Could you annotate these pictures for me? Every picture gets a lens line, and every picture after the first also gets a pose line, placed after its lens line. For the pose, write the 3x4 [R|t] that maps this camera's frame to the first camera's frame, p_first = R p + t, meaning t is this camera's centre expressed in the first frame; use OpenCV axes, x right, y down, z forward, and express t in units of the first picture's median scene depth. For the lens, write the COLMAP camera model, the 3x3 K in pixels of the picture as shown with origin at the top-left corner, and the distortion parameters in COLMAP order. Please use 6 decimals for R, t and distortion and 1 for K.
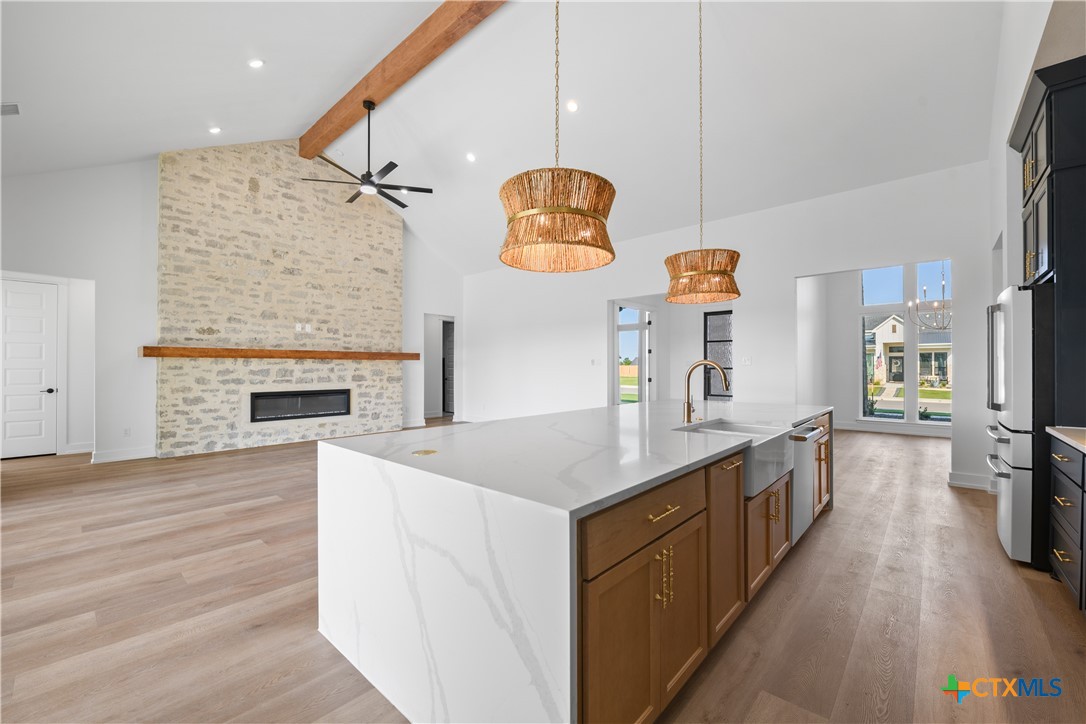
lens RADIAL K [[436.1, 0, 552.5], [0, 436.1, 369.3], [0, 0, 1]] dist [-0.004566, -0.003102]
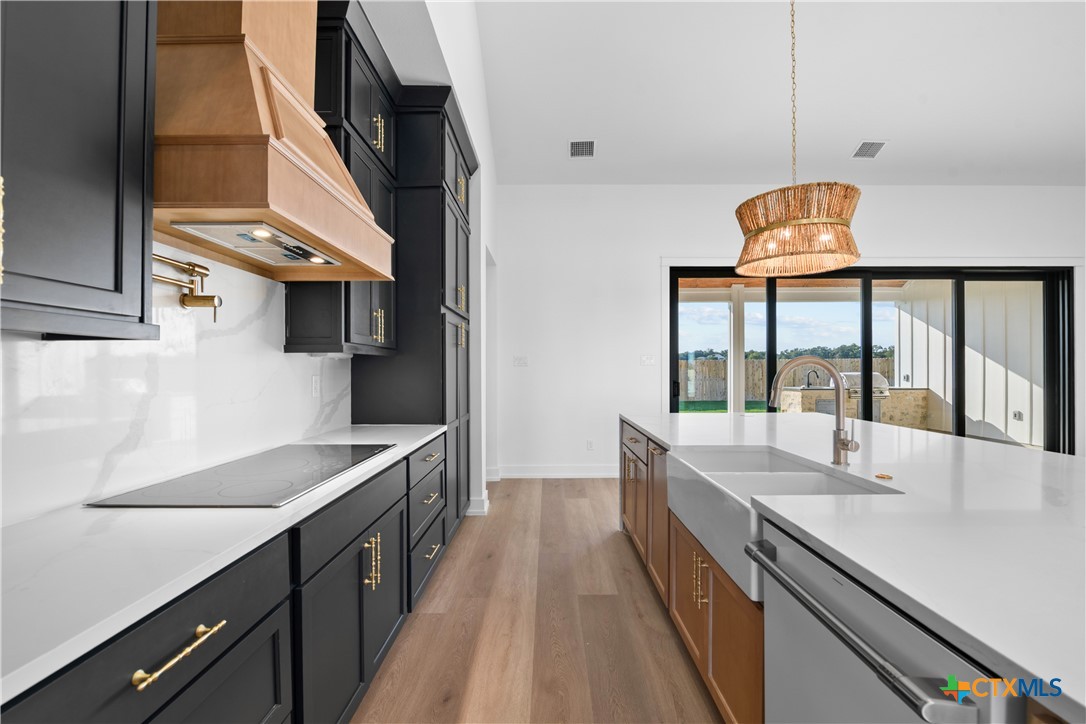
lens RADIAL K [[436.1, 0, 554.1], [0, 436.1, 370.2], [0, 0, 1]] dist [-0.004566, -0.003102]
pose [[-0.742149, 0.007160, -0.670197, 0.377477], [0.000882, 0.999953, 0.009706, -0.003578], [0.670234, 0.006612, -0.742120, 0.454173]]
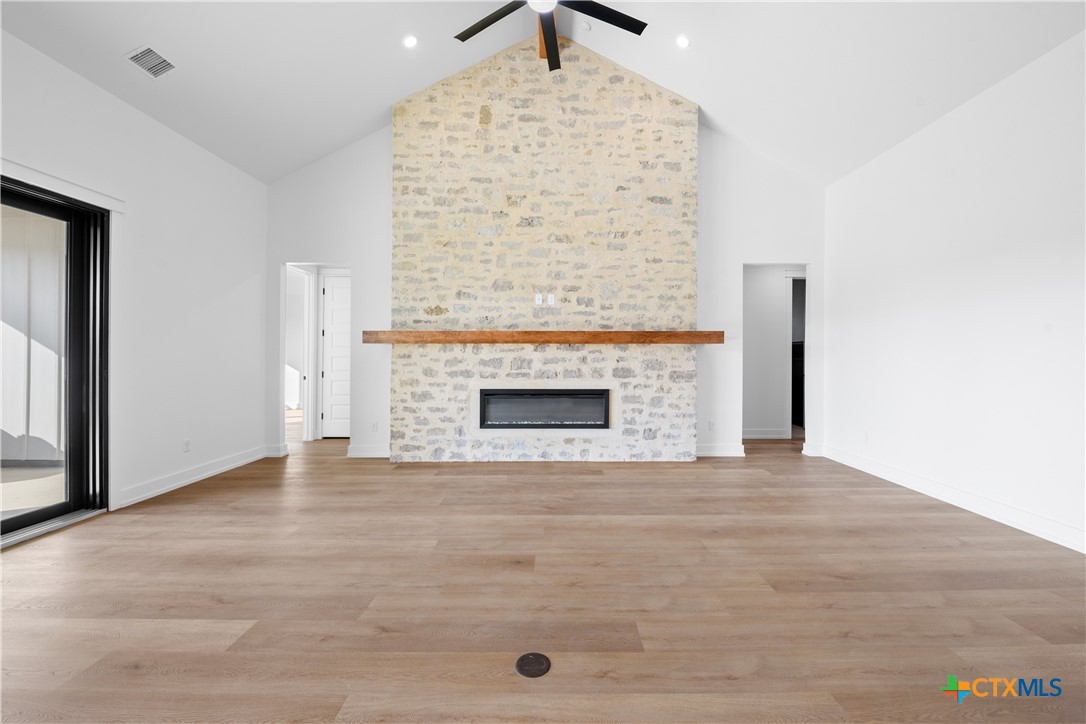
lens RADIAL K [[436.1, 0, 556.7], [0, 436.1, 355.6], [0, 0, 1]] dist [-0.004566, -0.003102]
pose [[0.667966, 0.001136, -0.744191, -0.035796], [-0.006281, 0.999972, -0.004112, -0.002153], [0.744165, 0.007421, 0.667955, 0.555322]]
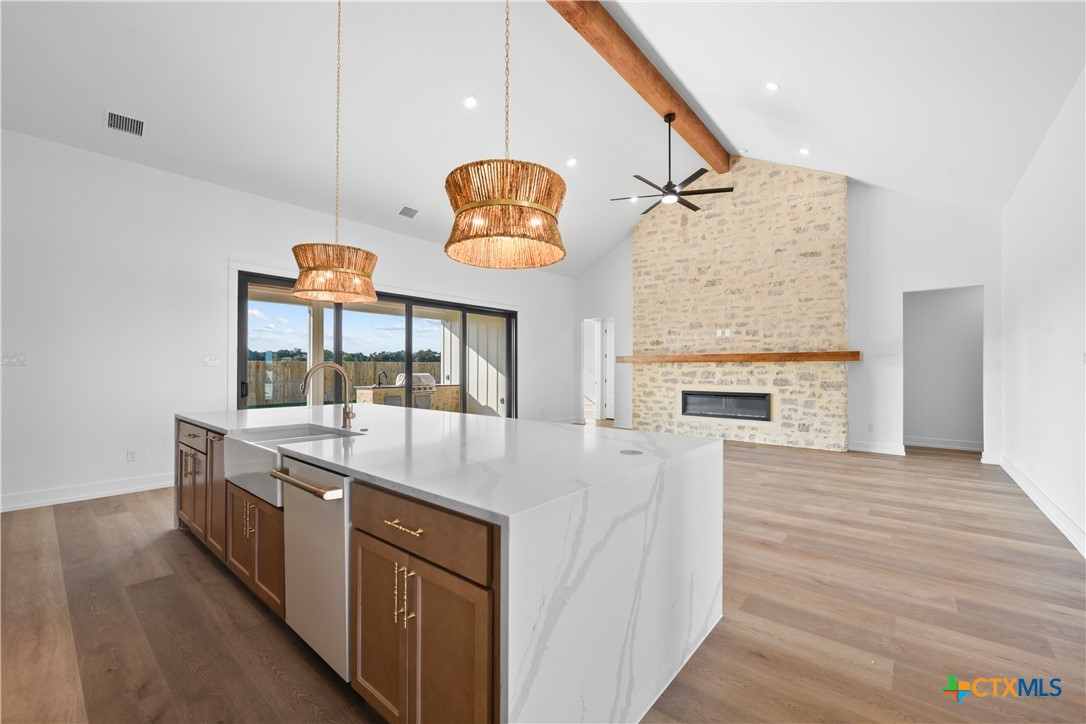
lens RADIAL K [[436.1, 0, 540.3], [0, 436.1, 365.6], [0, 0, 1]] dist [-0.004566, -0.003102]
pose [[0.016220, -0.006971, -0.999844, 0.495052], [-0.006907, 0.999951, -0.007084, -0.004522], [0.999845, 0.007021, 0.016171, 0.546449]]
